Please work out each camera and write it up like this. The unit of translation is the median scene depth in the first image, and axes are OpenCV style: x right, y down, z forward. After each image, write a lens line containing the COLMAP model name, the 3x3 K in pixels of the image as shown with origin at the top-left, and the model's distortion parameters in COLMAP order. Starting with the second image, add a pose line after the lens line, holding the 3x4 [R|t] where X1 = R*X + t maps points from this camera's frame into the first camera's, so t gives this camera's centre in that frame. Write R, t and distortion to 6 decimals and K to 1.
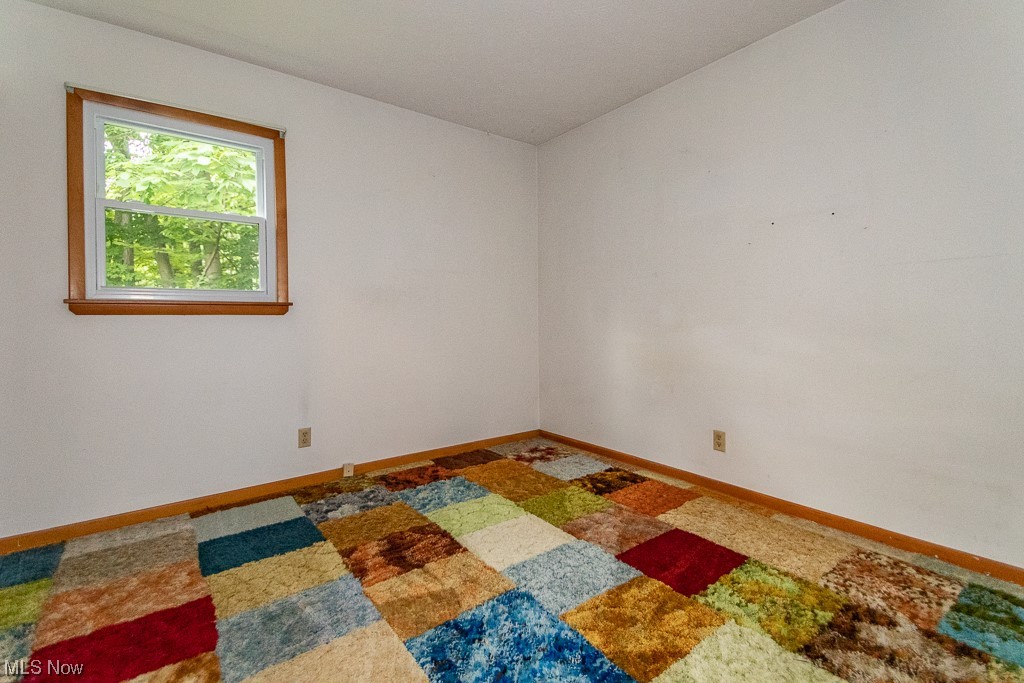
lens RADIAL K [[471.2, 0, 508.3], [0, 471.2, 336.0], [0, 0, 1]] dist [0.064362, -0.012850]
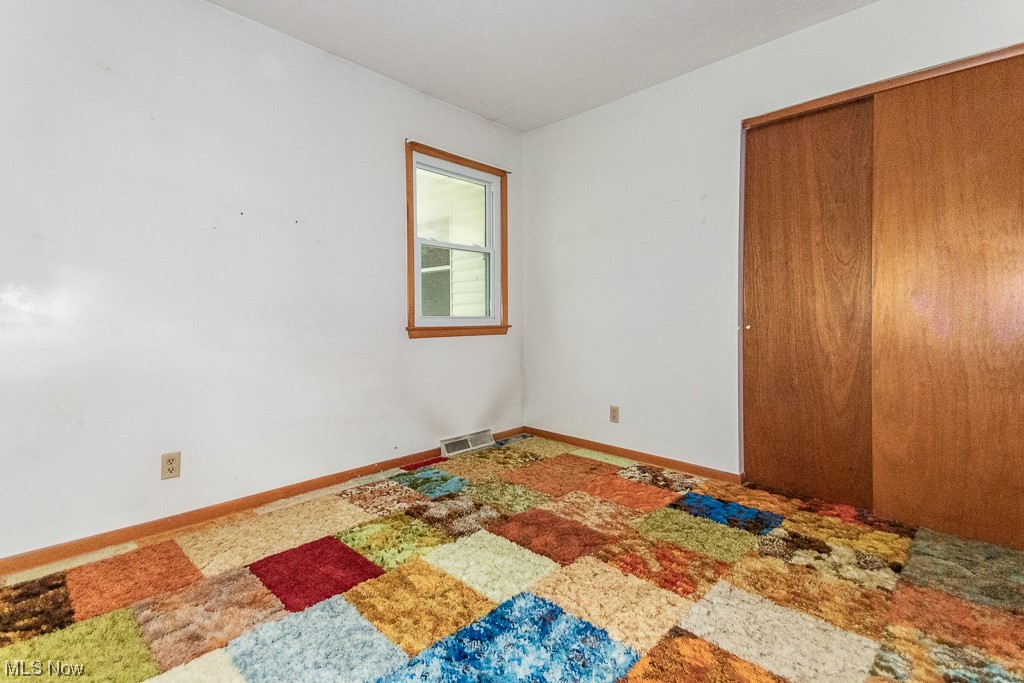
lens RADIAL K [[471.2, 0, 512.8], [0, 471.2, 336.2], [0, 0, 1]] dist [0.064362, -0.012850]
pose [[-0.163449, -0.028809, 0.986131, -0.654293], [0.034361, 0.998801, 0.034874, -0.007689], [-0.985953, 0.039584, -0.162263, 0.814388]]
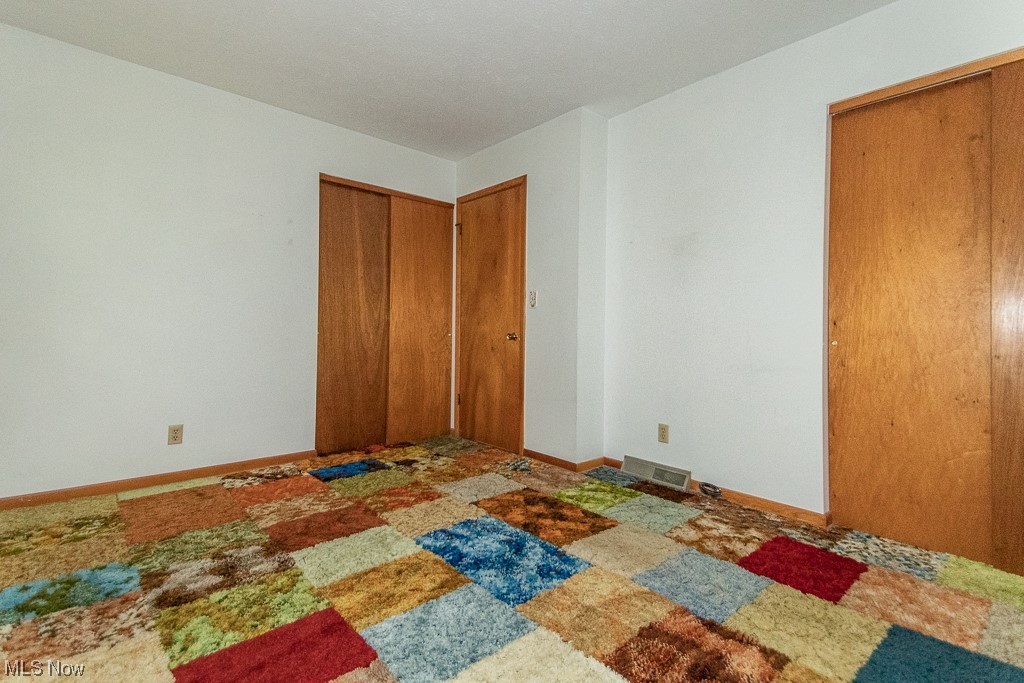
lens RADIAL K [[471.2, 0, 505.3], [0, 471.2, 337.8], [0, 0, 1]] dist [0.064362, -0.012850]
pose [[-0.997401, 0.000039, -0.072048, 0.095873], [-0.003344, 0.998897, 0.046842, -0.027679], [0.071970, 0.046961, -0.996301, 1.802497]]
